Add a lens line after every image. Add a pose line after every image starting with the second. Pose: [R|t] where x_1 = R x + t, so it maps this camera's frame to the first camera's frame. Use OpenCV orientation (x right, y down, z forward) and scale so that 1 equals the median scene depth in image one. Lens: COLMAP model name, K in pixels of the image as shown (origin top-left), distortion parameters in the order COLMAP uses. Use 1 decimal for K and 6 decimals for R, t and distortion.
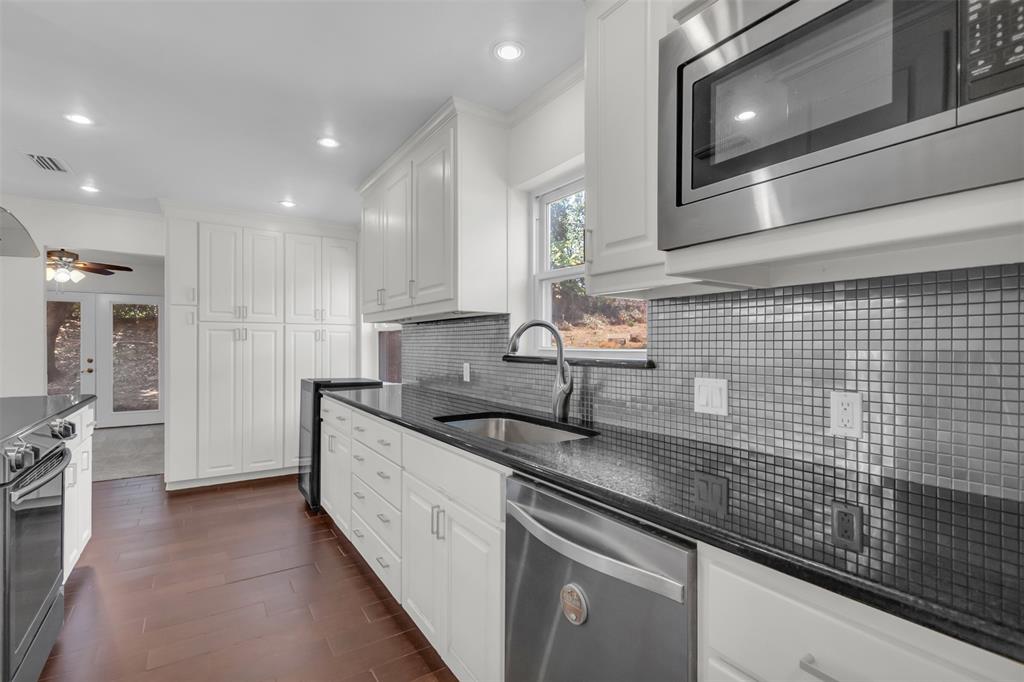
lens RADIAL K [[470.8, 0, 511.0], [0, 470.8, 344.0], [0, 0, 1]] dist [0.005316, 0.000461]
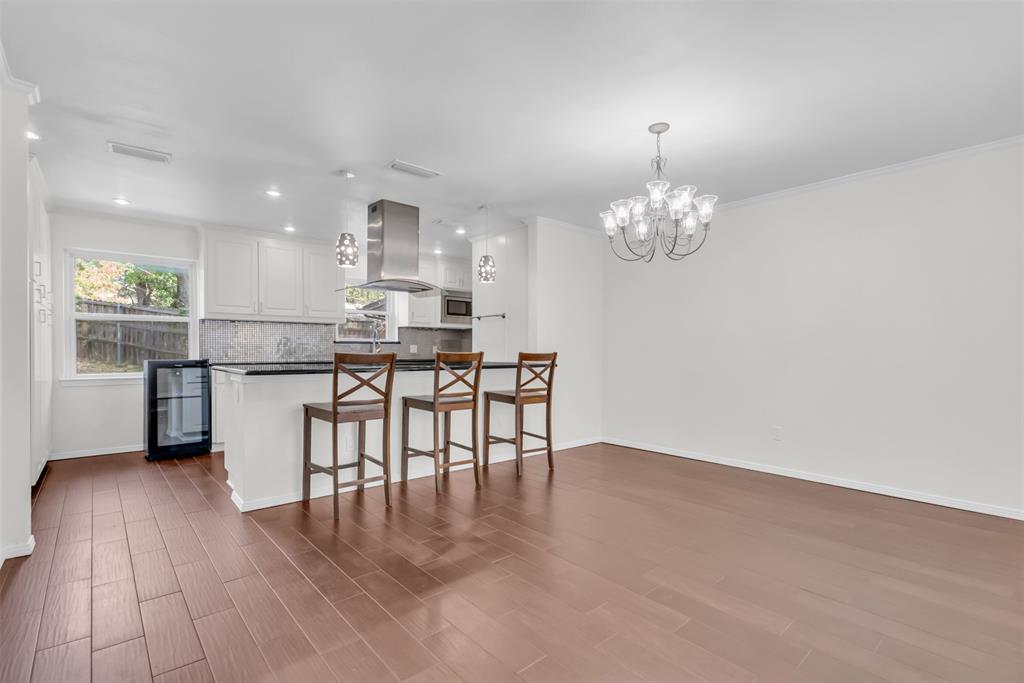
lens RADIAL K [[471.4, 0, 509.0], [0, 471.4, 349.3], [0, 0, 1]] dist [0.002913, -0.000107]
pose [[-0.123143, 0.007945, 0.992357, -2.767412], [0.004298, 0.999963, -0.007473, 0.098047], [-0.992380, 0.003345, -0.123173, 0.415276]]
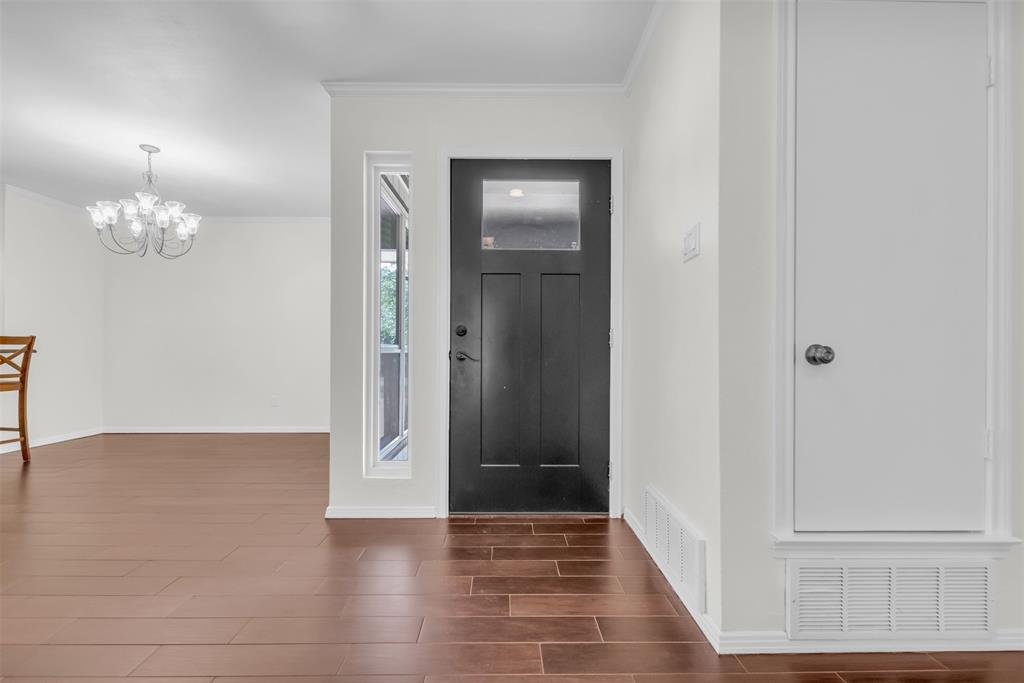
lens RADIAL K [[471.4, 0, 509.0], [0, 471.4, 349.3], [0, 0, 1]] dist [0.002913, -0.000107]
pose [[-0.838952, 0.008230, 0.544143, -3.347879], [0.008155, 0.999963, -0.002552, 0.161839], [-0.544144, 0.002297, -0.838989, 0.509760]]
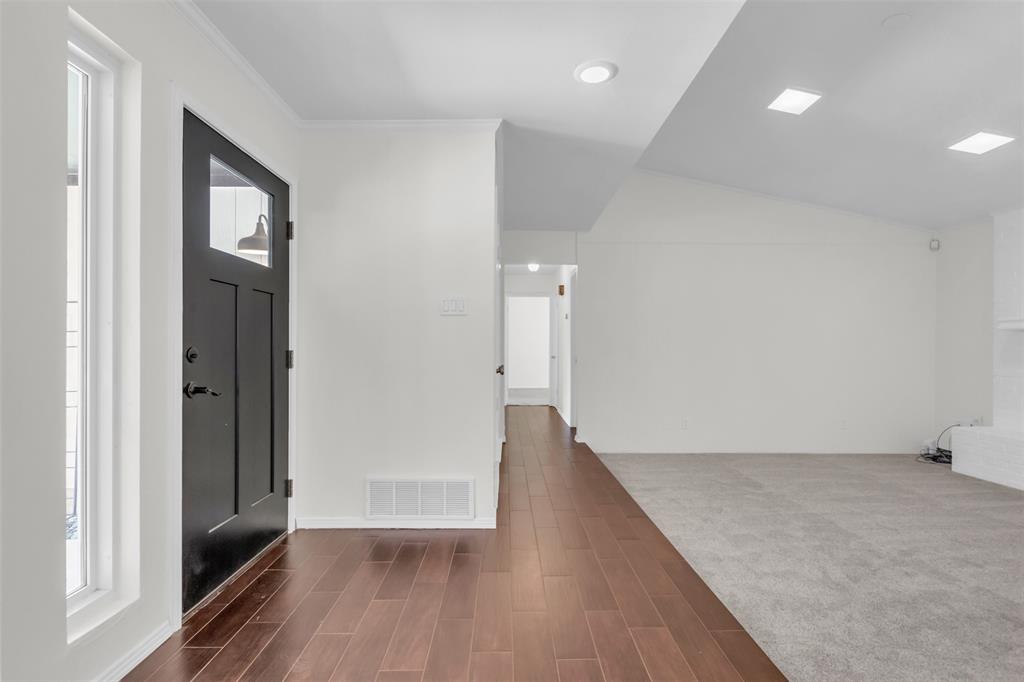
lens RADIAL K [[472.1, 0, 508.9], [0, 472.1, 343.8], [0, 0, 1]] dist [0.002584, -0.000658]
pose [[-0.553737, 0.001593, -0.832690, -2.287962], [-0.001988, 0.999993, 0.003234, 0.093073], [0.832689, 0.003446, -0.553730, 0.525528]]
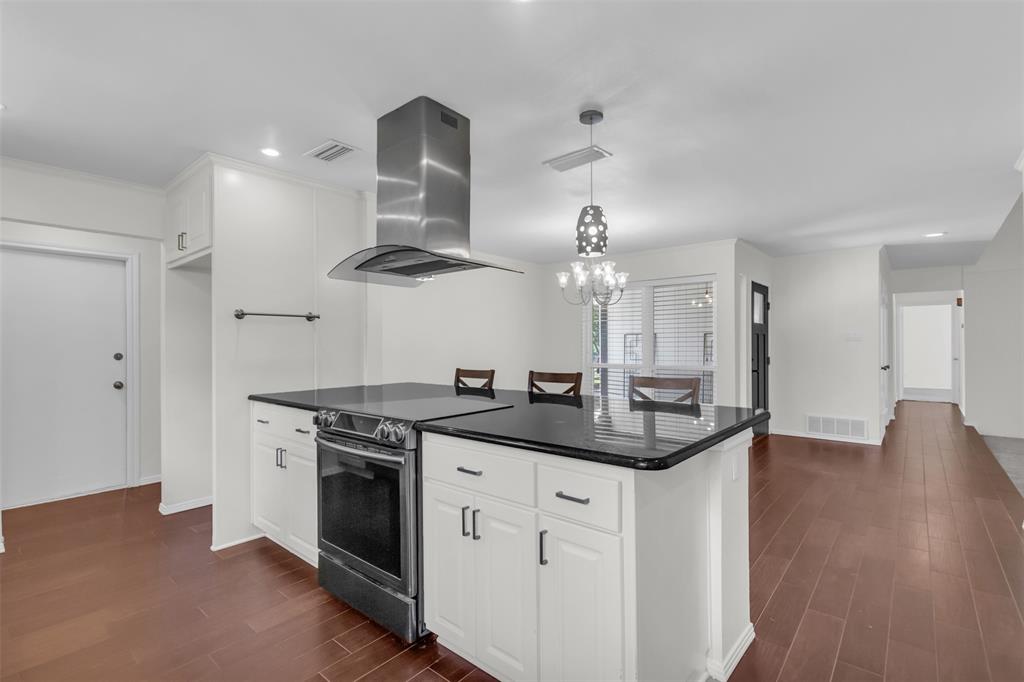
lens RADIAL K [[472.1, 0, 508.9], [0, 472.1, 343.8], [0, 0, 1]] dist [0.002584, -0.000658]
pose [[-0.964669, 0.013100, -0.263139, -0.771006], [0.011610, 0.999907, 0.007217, 0.000572], [0.263209, 0.003907, -0.964731, 1.689500]]
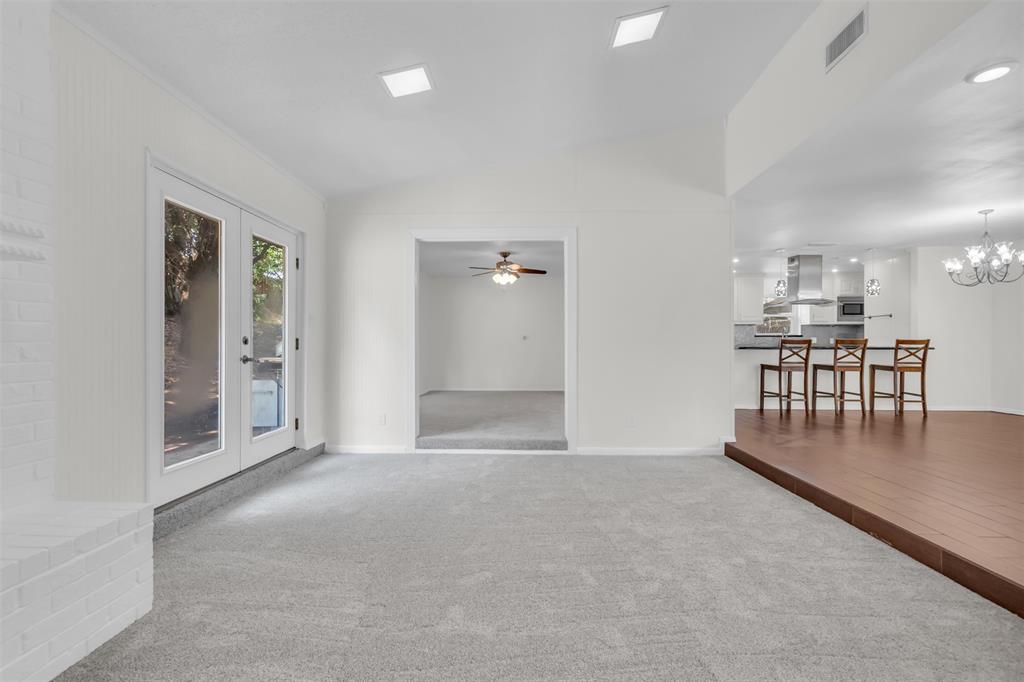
lens RADIAL K [[471.4, 0, 509.0], [0, 471.4, 348.8], [0, 0, 1]] dist [0.002913, -0.000107]
pose [[0.584205, 0.005200, 0.811590, -4.646067], [-0.000339, 0.999981, -0.006164, 0.169291], [-0.811606, 0.003326, 0.584195, 0.396089]]
